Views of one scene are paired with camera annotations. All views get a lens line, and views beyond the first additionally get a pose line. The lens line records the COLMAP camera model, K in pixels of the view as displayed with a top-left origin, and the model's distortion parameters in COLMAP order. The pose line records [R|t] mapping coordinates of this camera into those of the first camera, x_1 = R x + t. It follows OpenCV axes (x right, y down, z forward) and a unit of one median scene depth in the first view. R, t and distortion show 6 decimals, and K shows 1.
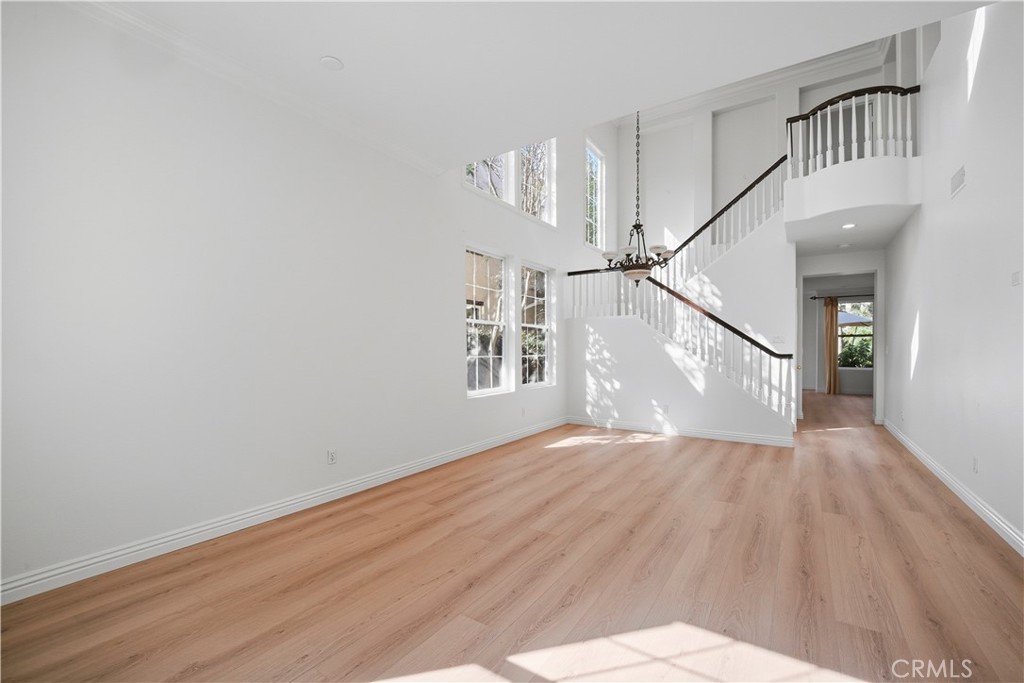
lens RADIAL K [[426.0, 0, 514.8], [0, 426.0, 352.9], [0, 0, 1]] dist [0.017712, -0.025502]
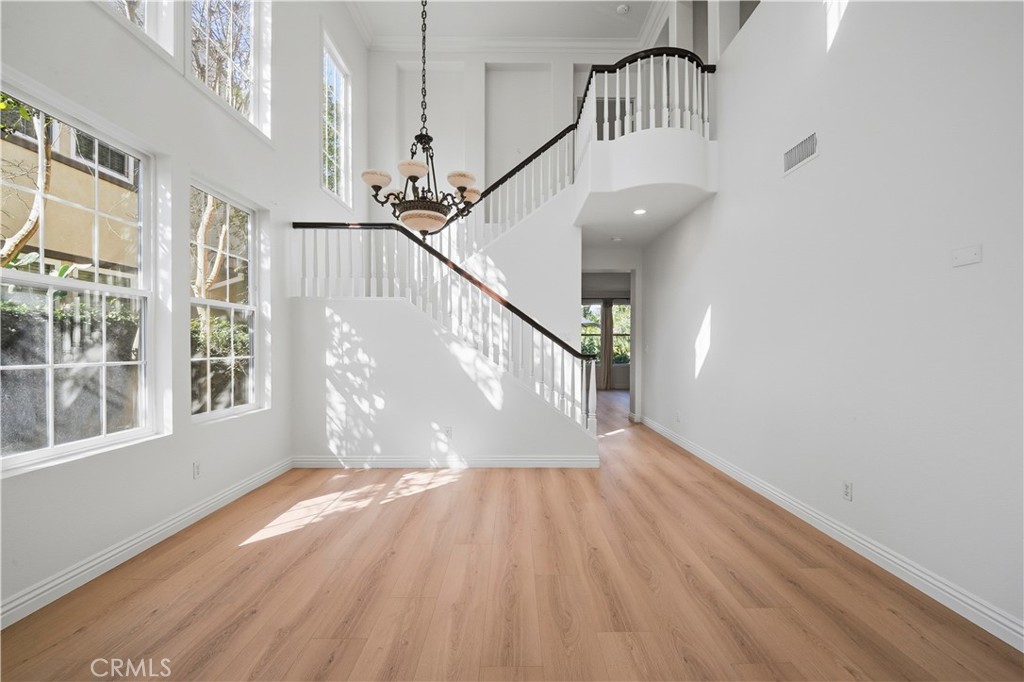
lens RADIAL K [[426.0, 0, 514.8], [0, 426.0, 352.4], [0, 0, 1]] dist [0.017712, -0.025502]
pose [[0.825952, -0.004392, 0.563723, 0.046451], [0.001571, 0.999984, 0.005490, -0.004678], [-0.563738, -0.003649, 0.825946, 0.354286]]
